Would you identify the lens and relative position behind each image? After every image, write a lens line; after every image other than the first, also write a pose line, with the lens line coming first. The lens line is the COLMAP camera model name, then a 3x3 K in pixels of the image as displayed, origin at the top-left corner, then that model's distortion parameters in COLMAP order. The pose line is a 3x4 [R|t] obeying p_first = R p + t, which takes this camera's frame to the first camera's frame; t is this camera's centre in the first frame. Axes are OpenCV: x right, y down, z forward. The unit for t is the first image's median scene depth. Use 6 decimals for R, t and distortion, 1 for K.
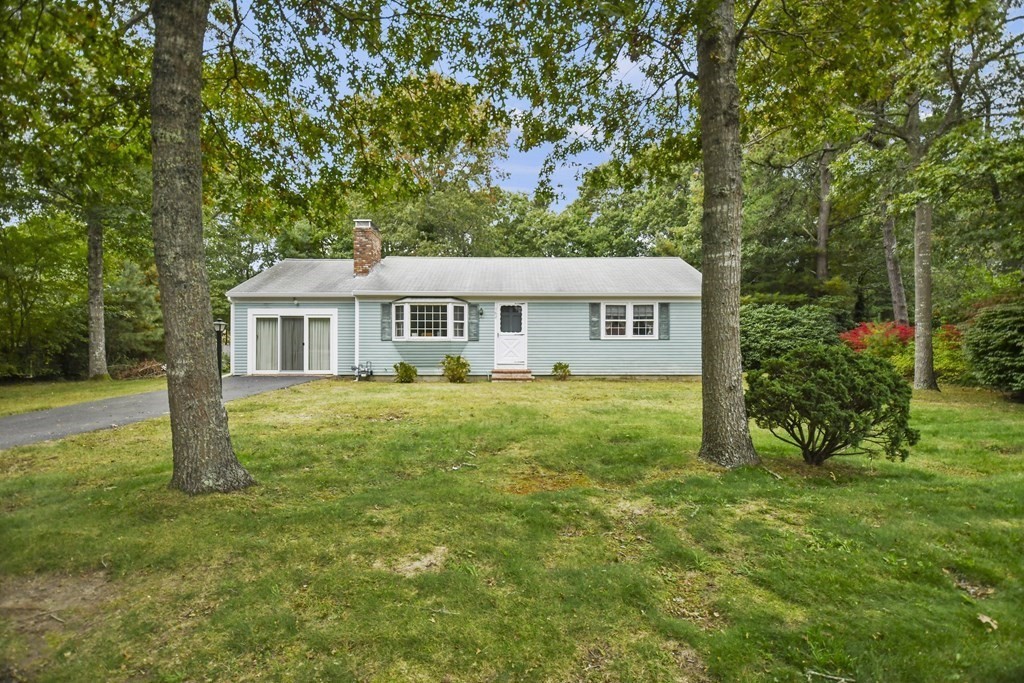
lens RADIAL K [[453.8, 0, 500.3], [0, 453.8, 366.7], [0, 0, 1]] dist [-0.002563, -0.015326]
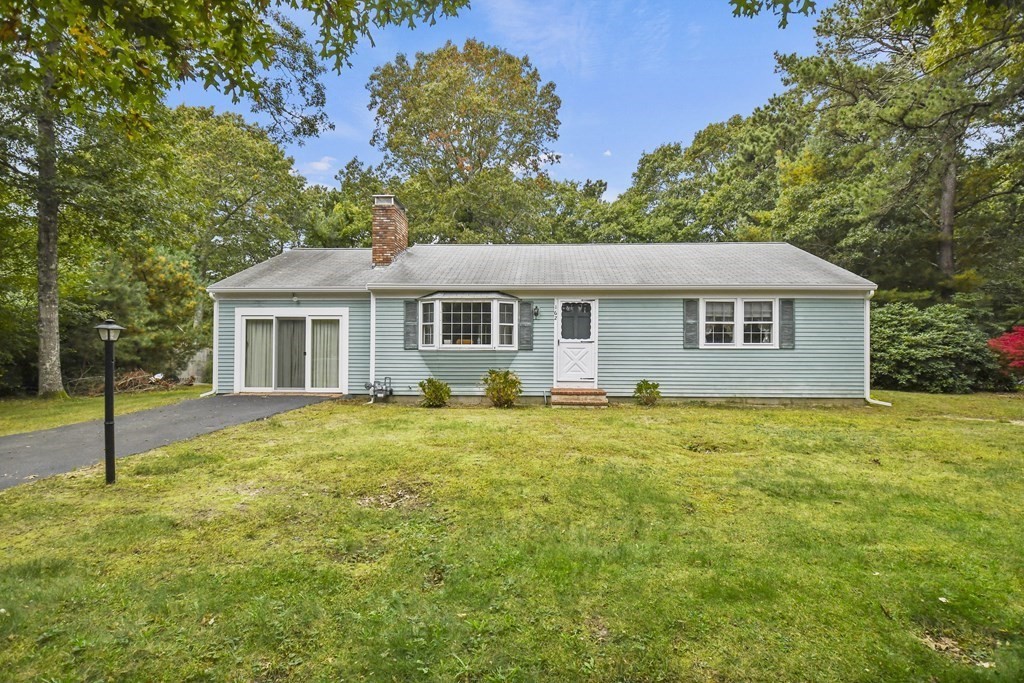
lens RADIAL K [[457.0, 0, 513.6], [0, 457.0, 368.6], [0, 0, 1]] dist [0.001016, -0.017366]
pose [[0.998547, 0.005235, -0.053636, -0.038190], [-0.005457, 0.999977, -0.003987, -0.023370], [0.053614, 0.004274, 0.998553, 0.244979]]
